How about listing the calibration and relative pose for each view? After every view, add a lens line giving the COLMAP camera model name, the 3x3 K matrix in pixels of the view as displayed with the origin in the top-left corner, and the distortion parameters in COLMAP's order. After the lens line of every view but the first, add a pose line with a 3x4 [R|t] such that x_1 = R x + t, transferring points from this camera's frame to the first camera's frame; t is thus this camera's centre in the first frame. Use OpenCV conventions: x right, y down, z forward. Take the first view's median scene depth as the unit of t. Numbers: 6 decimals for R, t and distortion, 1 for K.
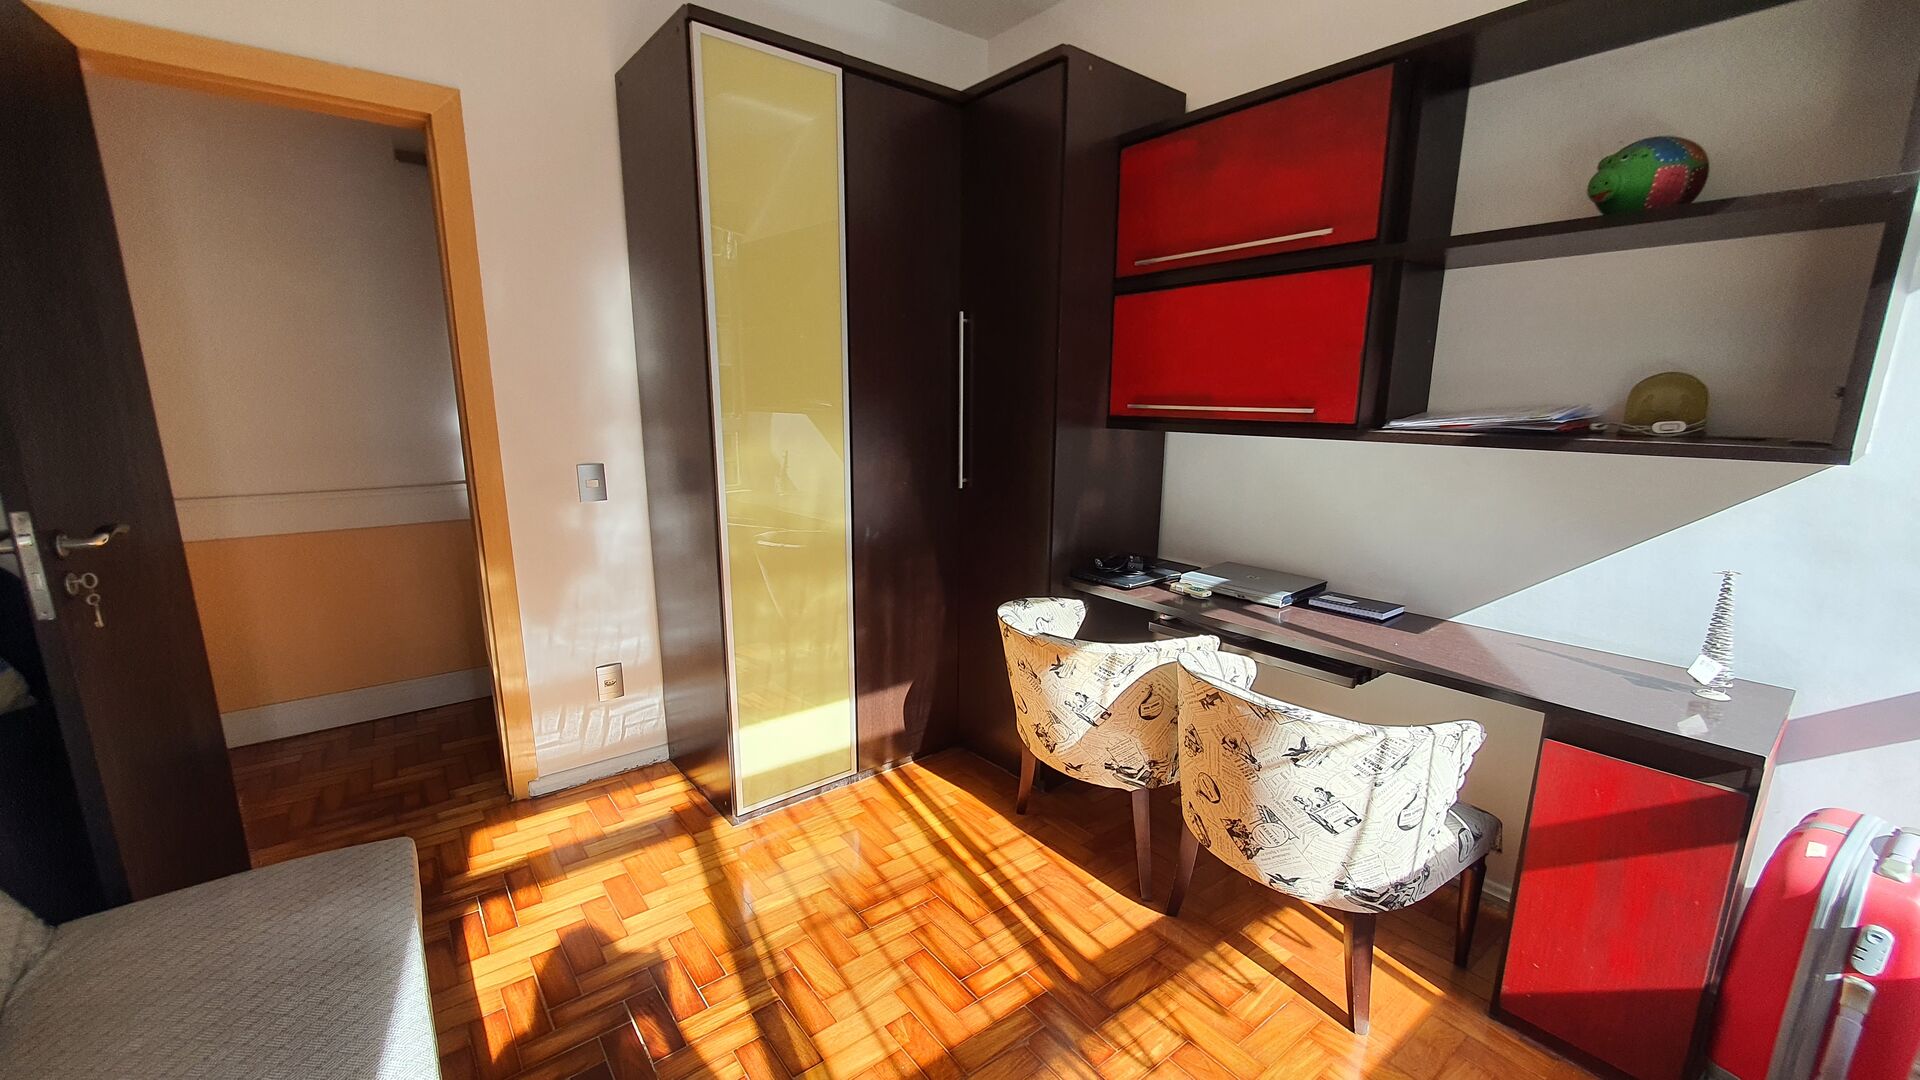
lens RADIAL K [[767.4, 0, 954.1], [0, 767.4, 556.2], [0, 0, 1]] dist [0.003508, -0.001556]
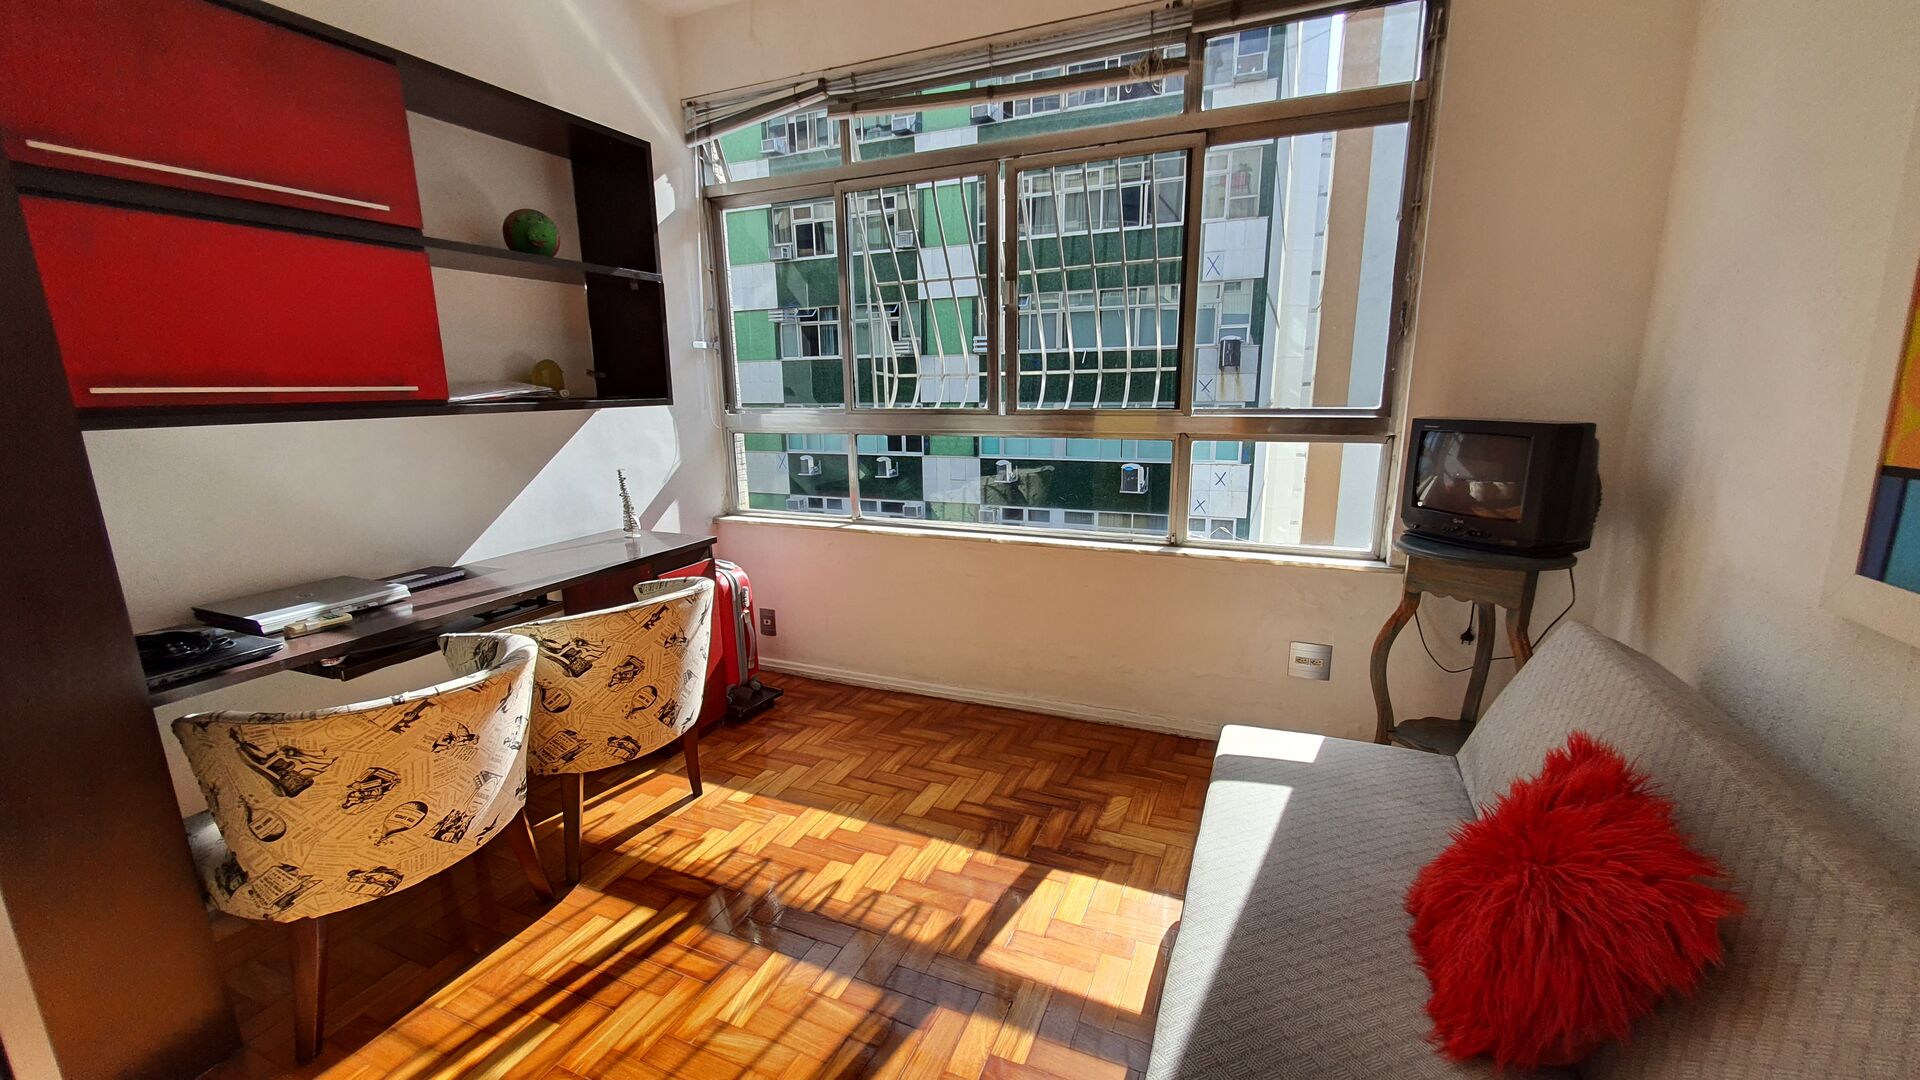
lens RADIAL K [[767.4, 0, 951.0], [0, 767.4, 542.4], [0, 0, 1]] dist [0.003508, -0.001556]
pose [[-0.478023, -0.181878, 0.859310, -0.747158], [0.188108, 0.934429, 0.302420, -0.168033], [-0.857968, 0.306206, -0.412466, 0.848892]]
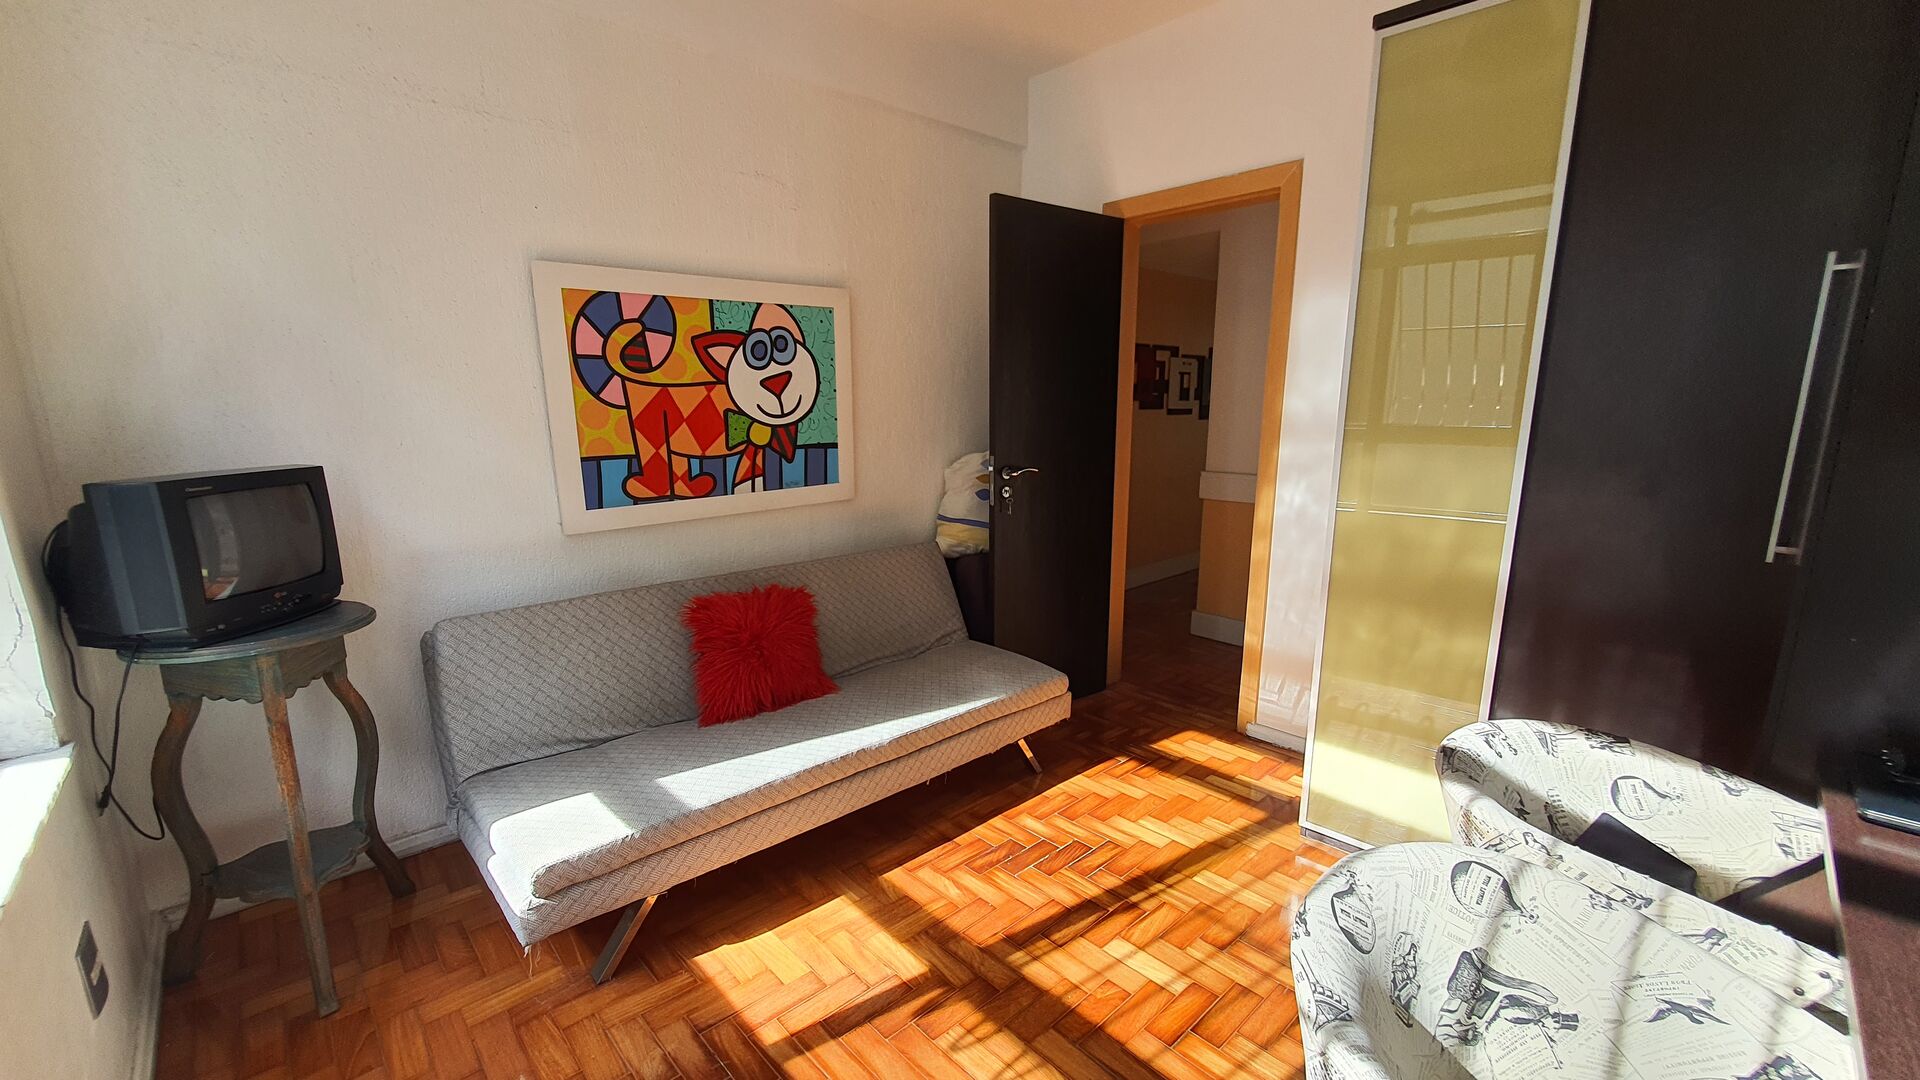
lens RADIAL K [[767.4, 0, 956.3], [0, 767.4, 554.5], [0, 0, 1]] dist [0.003508, -0.001556]
pose [[0.097121, 0.188328, -0.977292, 0.687418], [-0.201495, 0.965321, 0.165997, -0.088720], [0.974663, 0.180798, 0.131700, 0.437186]]
